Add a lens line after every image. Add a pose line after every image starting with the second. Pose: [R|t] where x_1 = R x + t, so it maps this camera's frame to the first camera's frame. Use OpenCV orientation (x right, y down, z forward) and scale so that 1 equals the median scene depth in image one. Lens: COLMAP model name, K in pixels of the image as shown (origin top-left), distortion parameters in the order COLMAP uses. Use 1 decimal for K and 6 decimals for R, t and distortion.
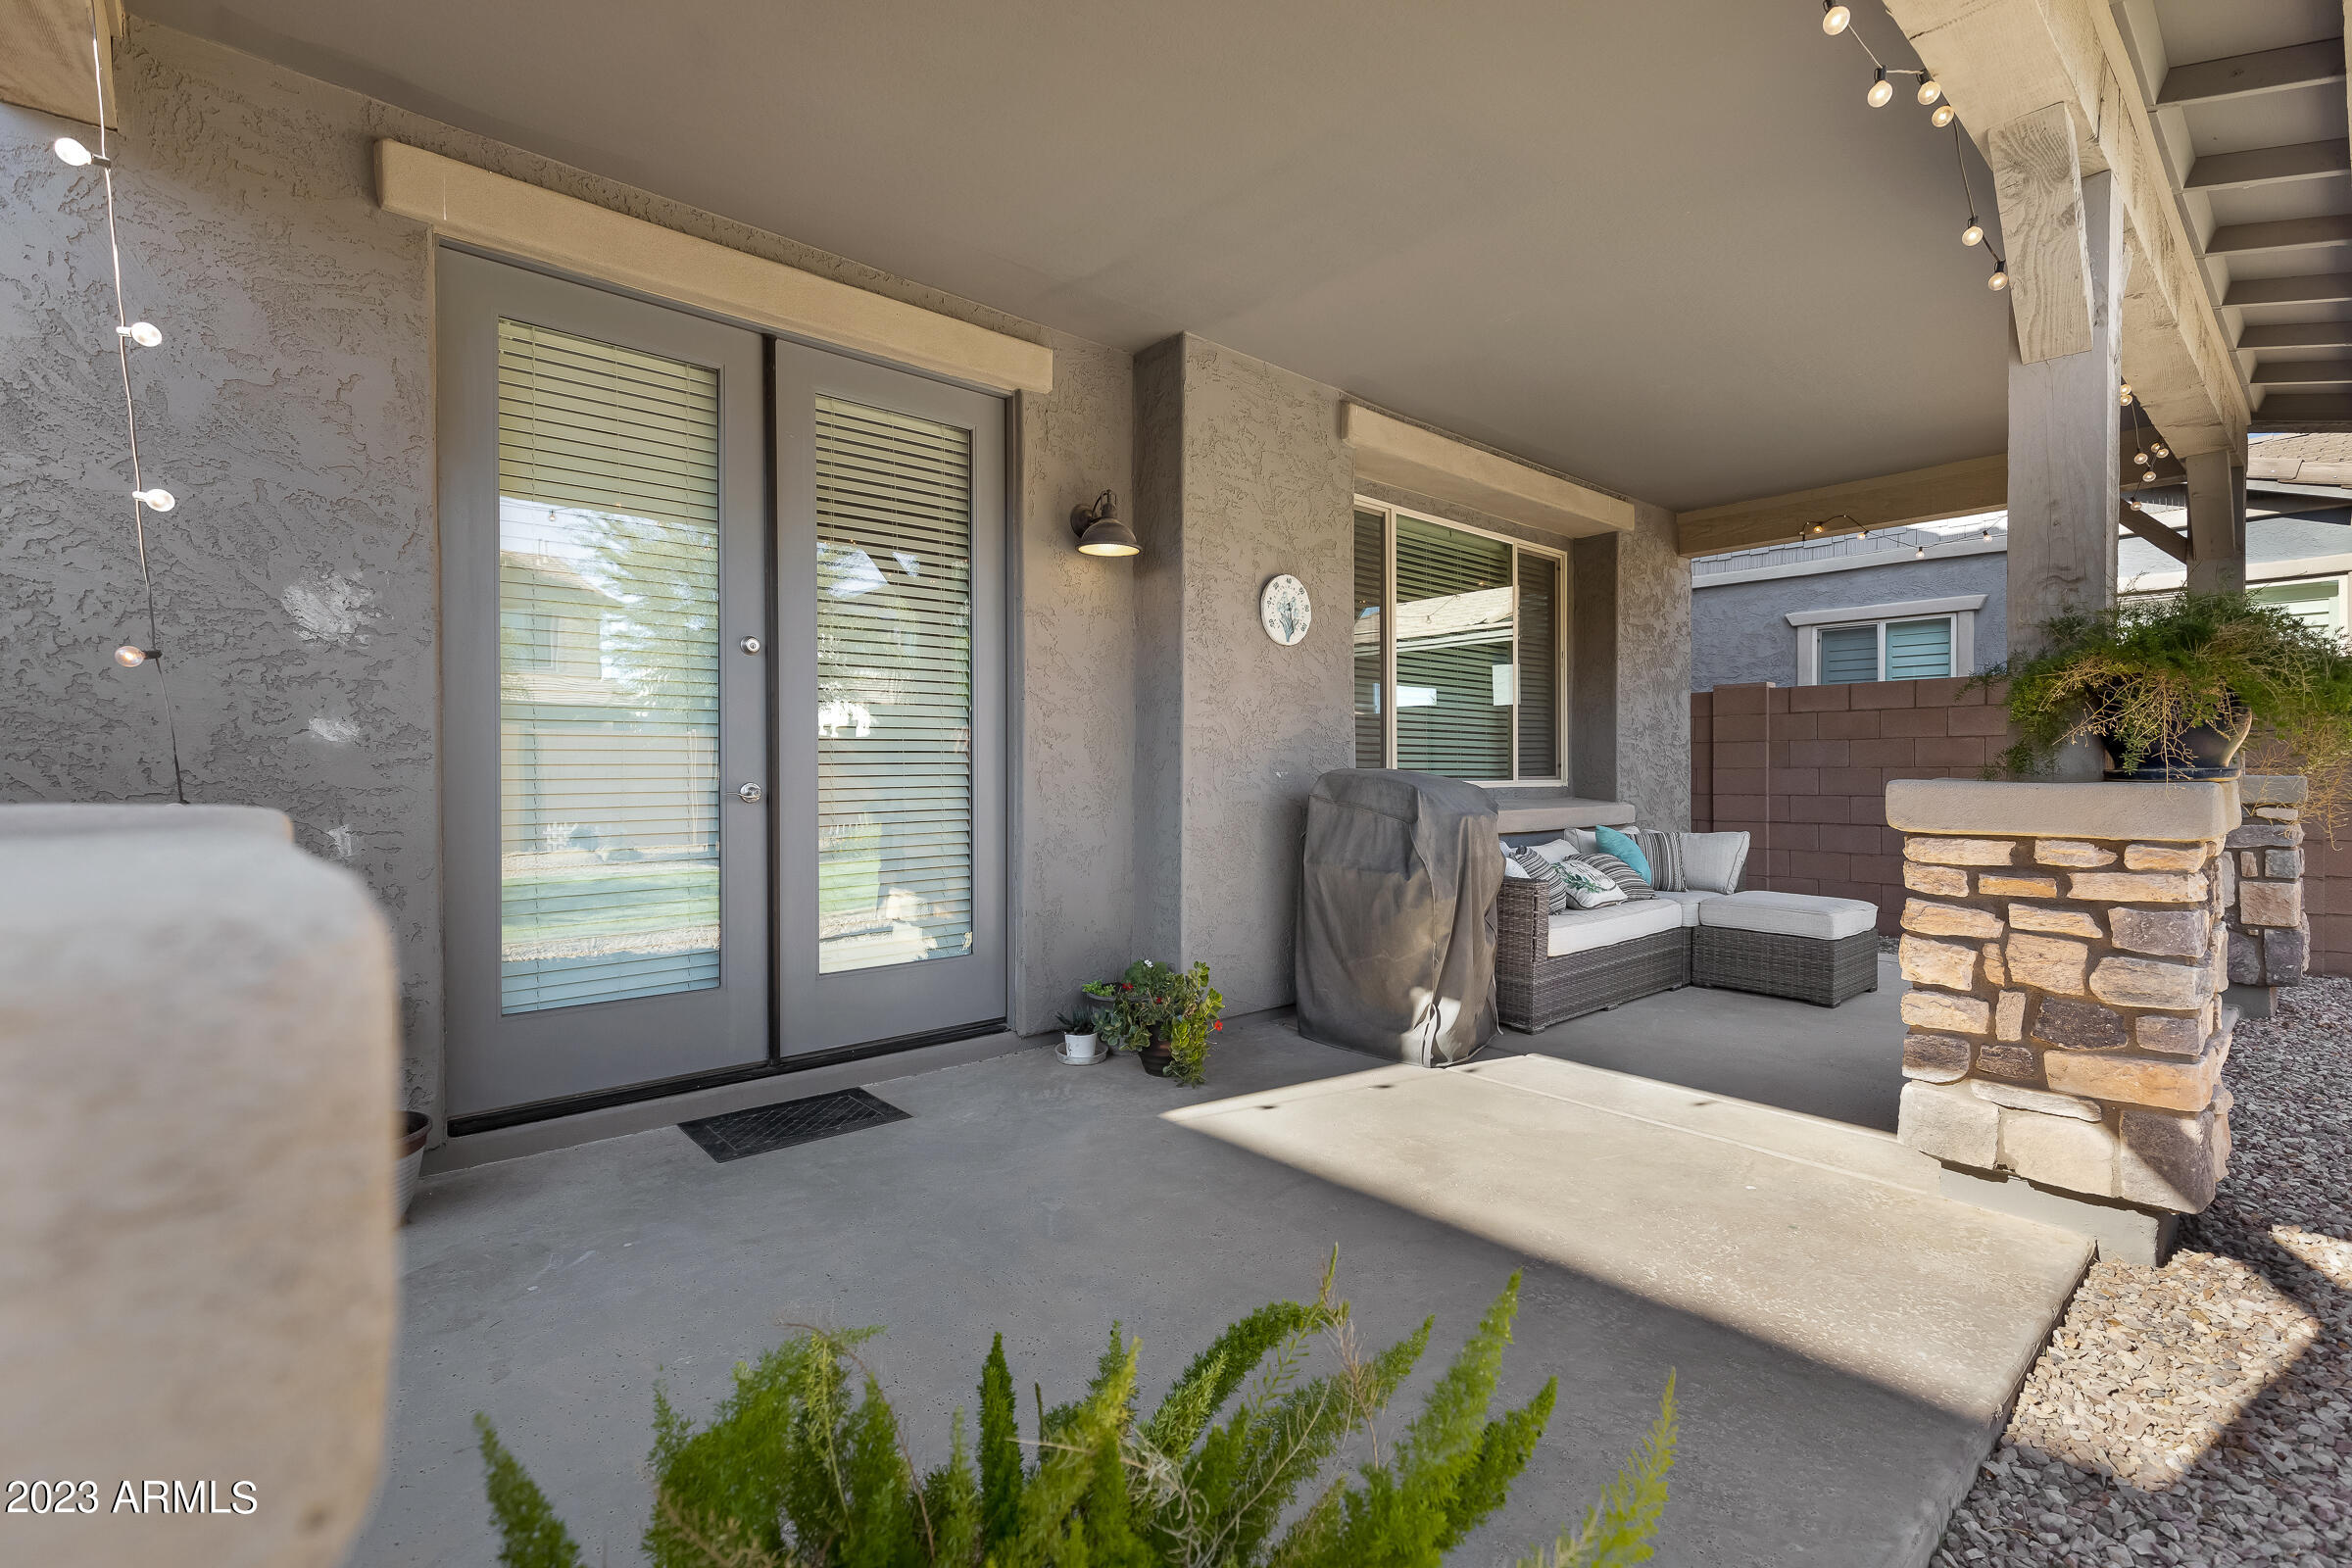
lens RADIAL K [[1088.7, 0, 1316.4], [0, 1088.7, 771.5], [0, 0, 1]] dist [0.000991, -0.000016]
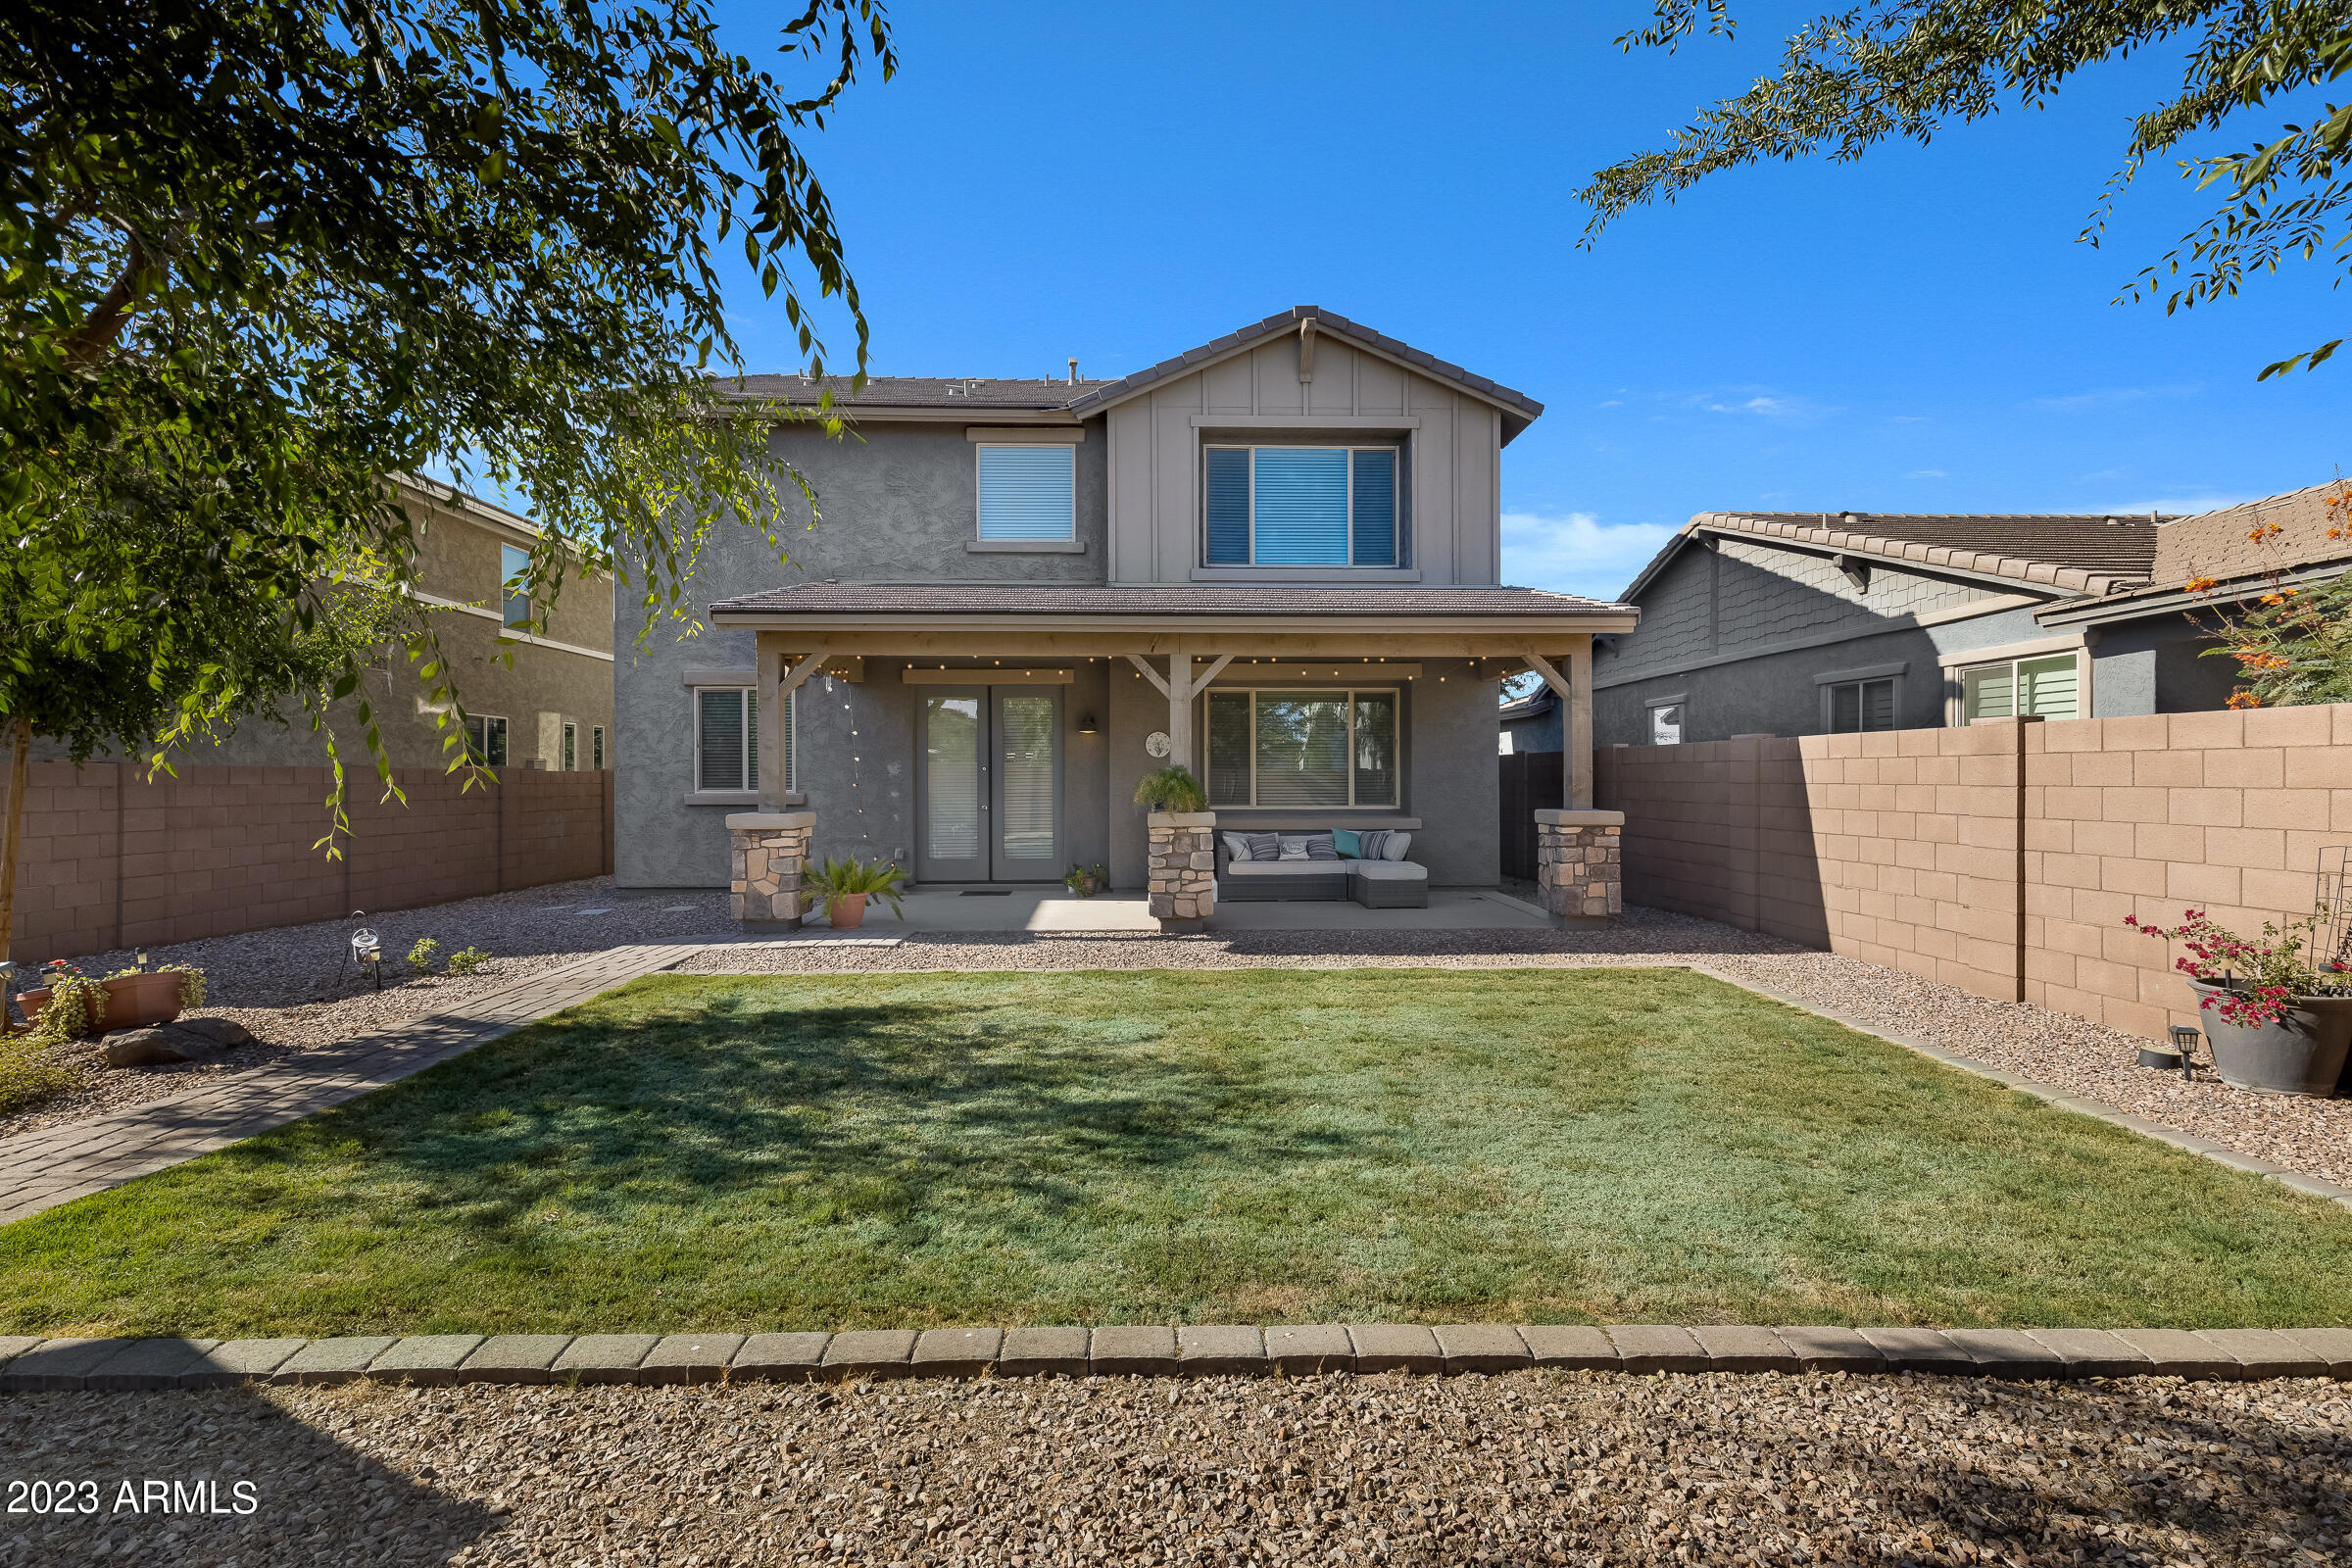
lens RADIAL K [[1054.9, 0, 1169.6], [0, 1054.9, 778.0], [0, 0, 1]] dist [0.009435, -0.000103]
pose [[0.706557, -0.001058, -0.707655, 2.066185], [-0.004929, 0.999967, -0.006417, -0.053002], [0.707639, 0.008022, 0.706529, -0.924580]]
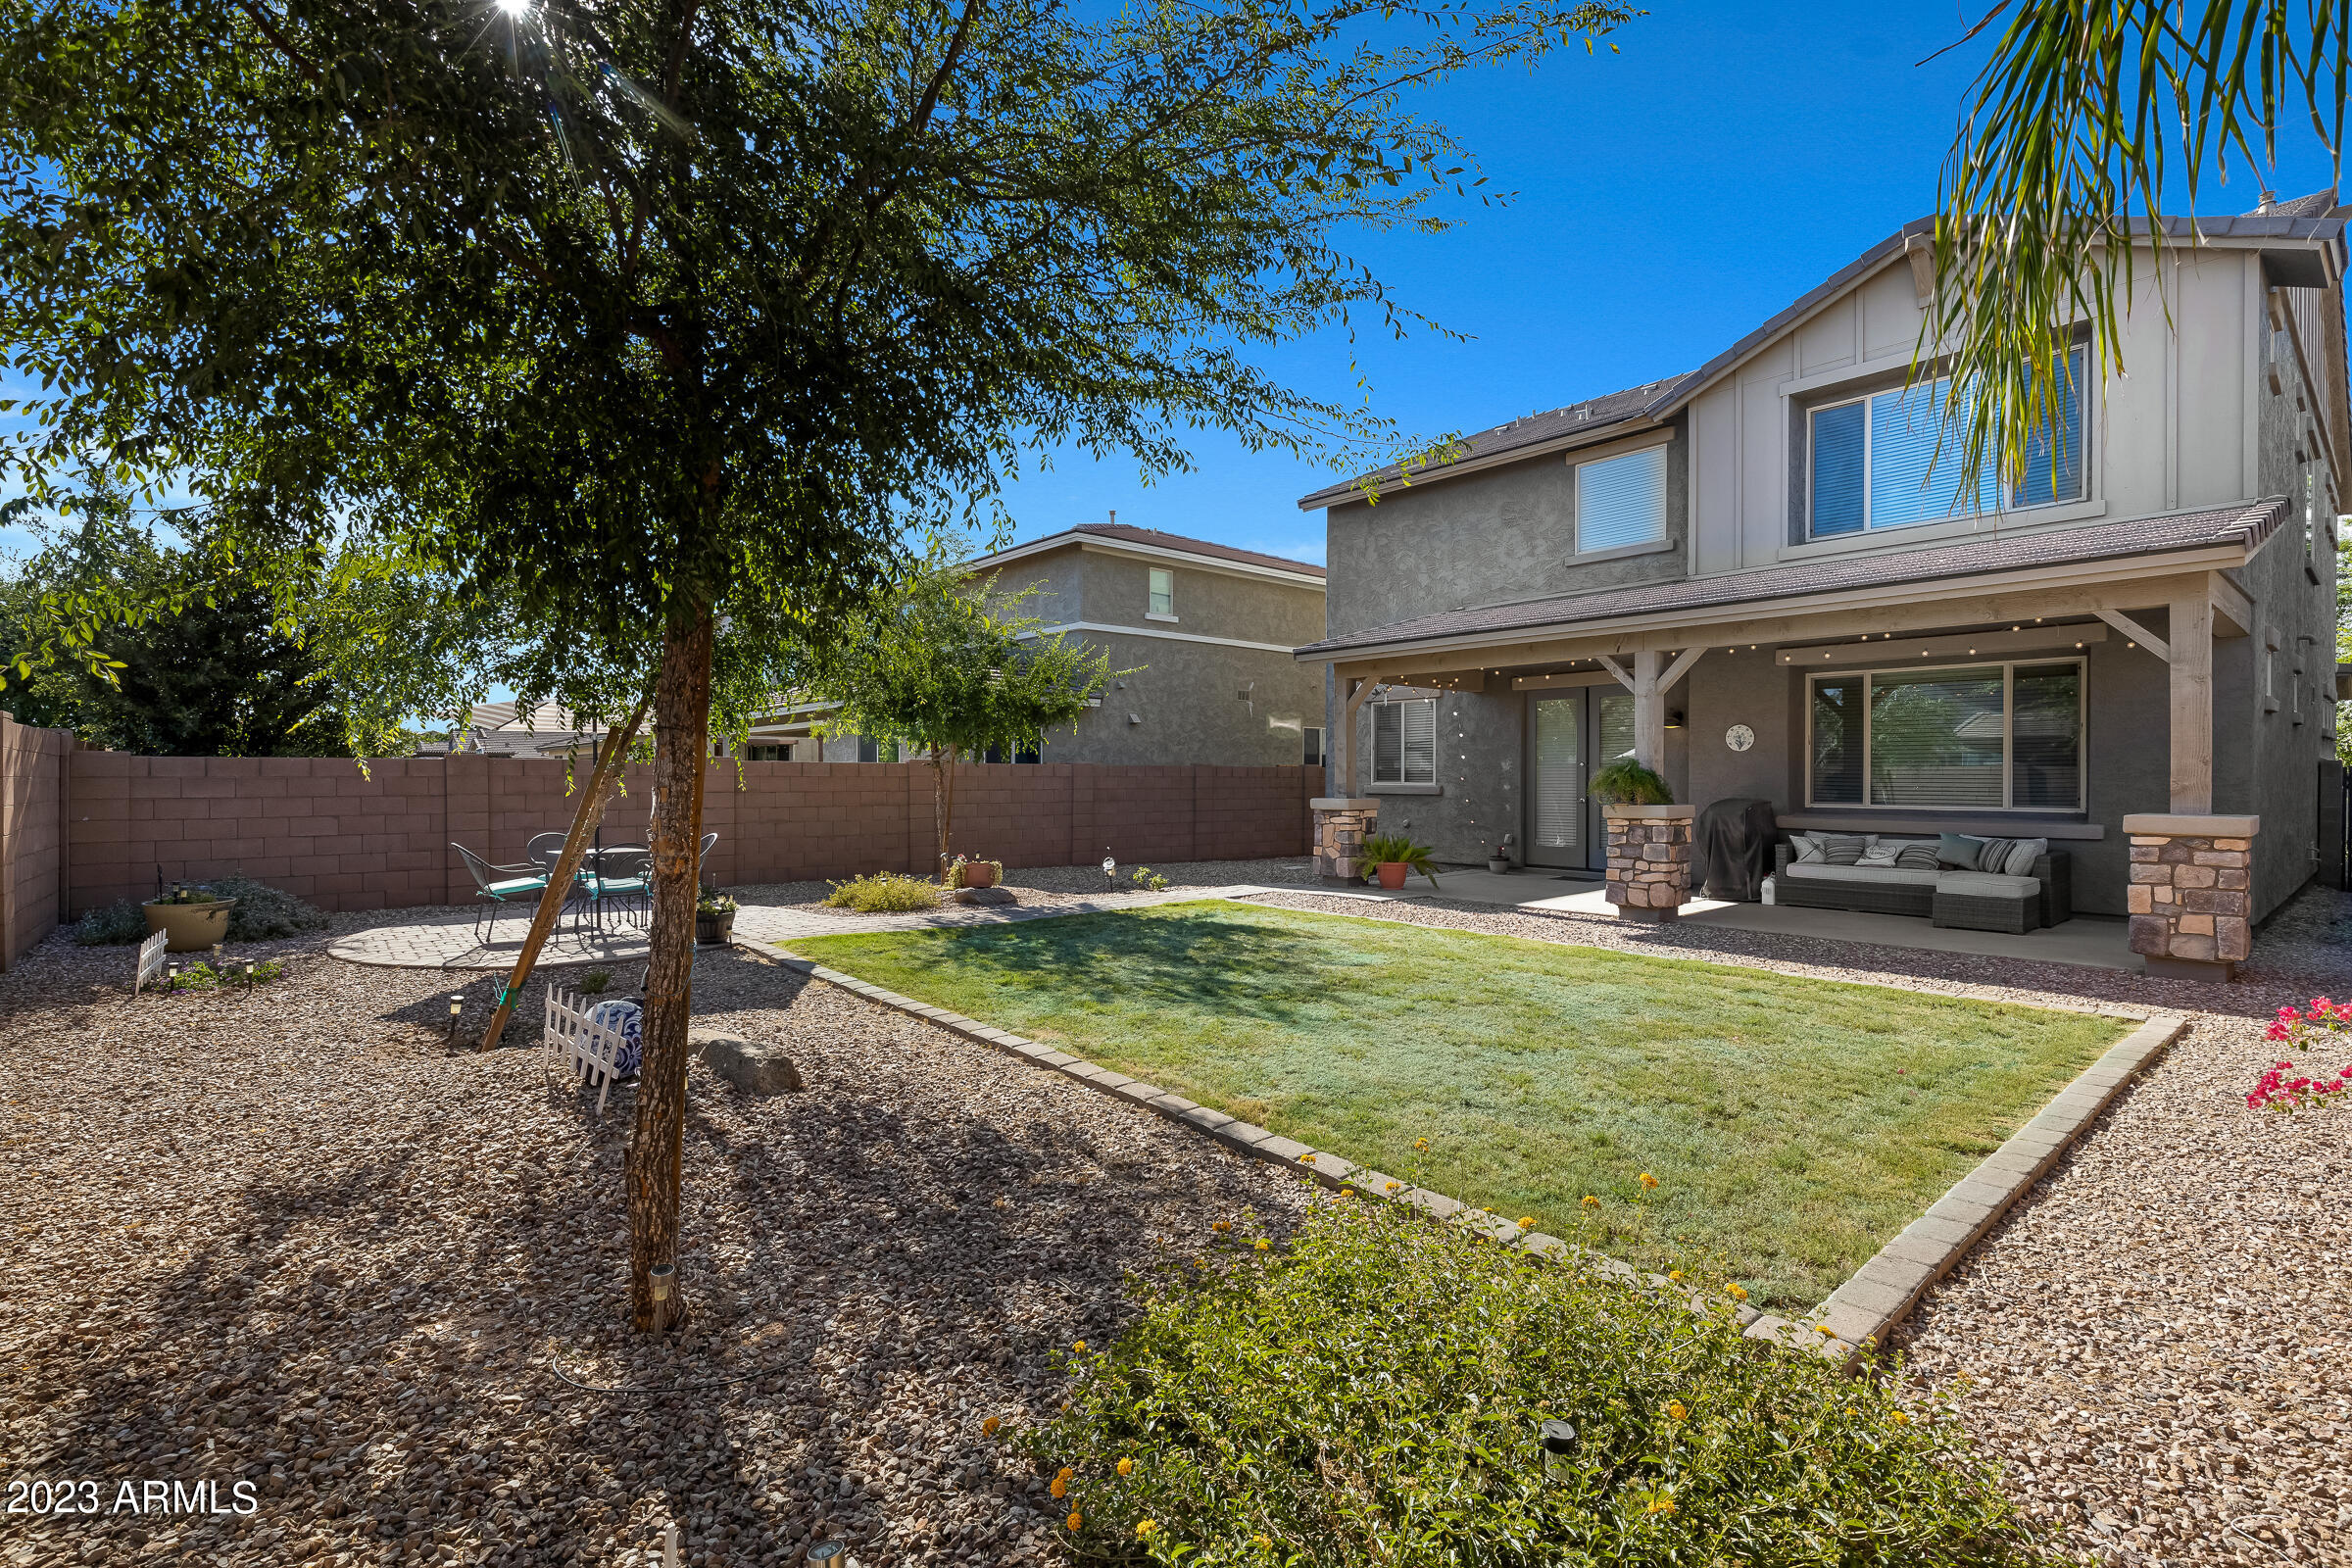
lens RADIAL K [[1054.9, 0, 1169.6], [0, 1054.9, 778.0], [0, 0, 1]] dist [0.009435, -0.000103]
pose [[-0.107095, 0.001246, -0.994248, 2.942807], [-0.010468, 0.999942, 0.002381, -0.048261], [0.994194, 0.010663, -0.107076, -0.086997]]
